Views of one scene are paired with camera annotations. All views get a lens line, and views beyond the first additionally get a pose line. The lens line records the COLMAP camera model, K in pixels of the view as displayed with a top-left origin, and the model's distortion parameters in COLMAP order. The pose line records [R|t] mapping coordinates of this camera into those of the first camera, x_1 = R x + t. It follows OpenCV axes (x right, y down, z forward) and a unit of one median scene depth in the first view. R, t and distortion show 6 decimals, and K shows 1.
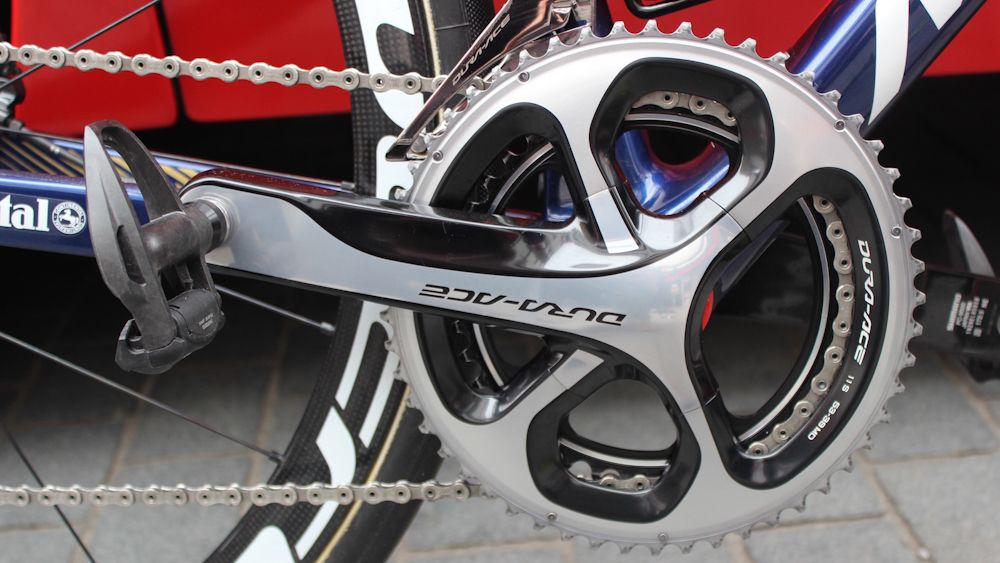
lens RADIAL K [[1320.7, 0, 528.6], [0, 1320.7, 323.0], [0, 0, 1]] dist [-0.079068, 0.000000]
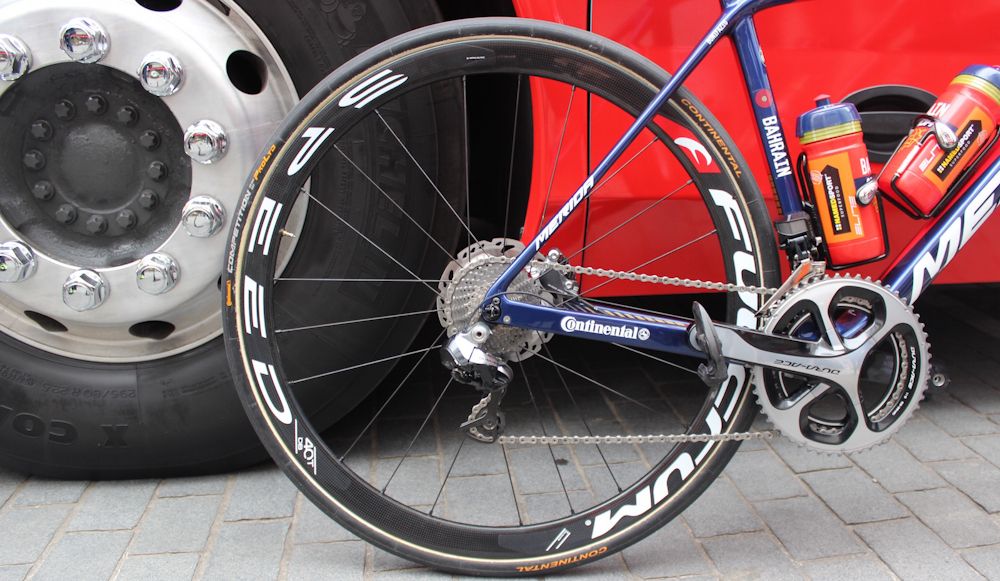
lens RADIAL K [[840.0, 0, 512.6], [0, 840.0, 316.7], [0, 0, 1]] dist [-0.108321, 0.037024]
pose [[0.995629, 0.024199, 0.090205, -0.796970], [-0.013176, 0.992584, -0.120848, 0.103225], [-0.092460, 0.119131, 0.988564, -0.752711]]
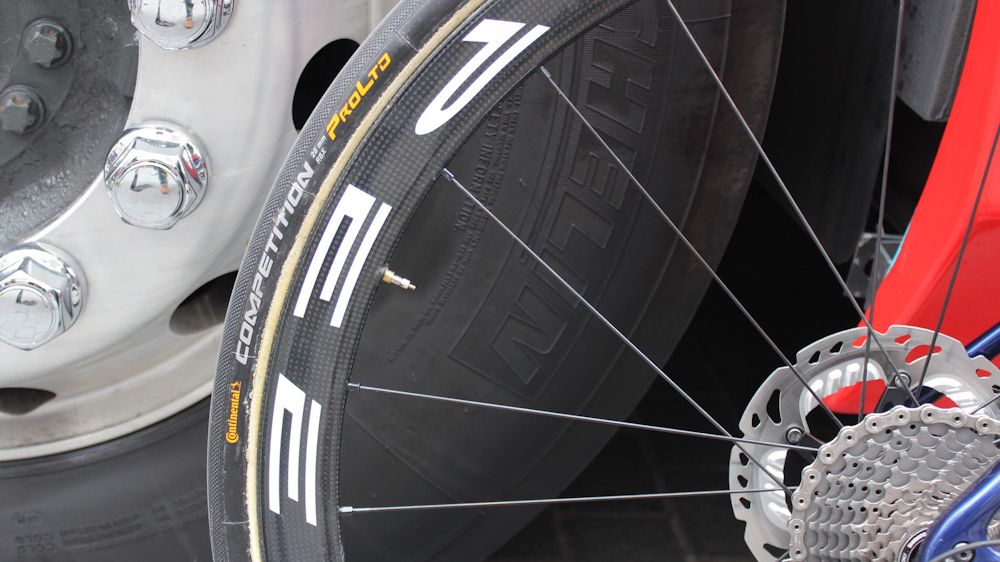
lens RADIAL K [[1373.3, 0, 473.7], [0, 1373.3, 254.0], [0, 0, 1]] dist [-0.048365, 0.000000]
pose [[0.990352, 0.112544, 0.080849, -1.177391], [-0.109957, 0.993292, -0.035785, -0.296695], [-0.084334, 0.026550, 0.996084, -0.076841]]
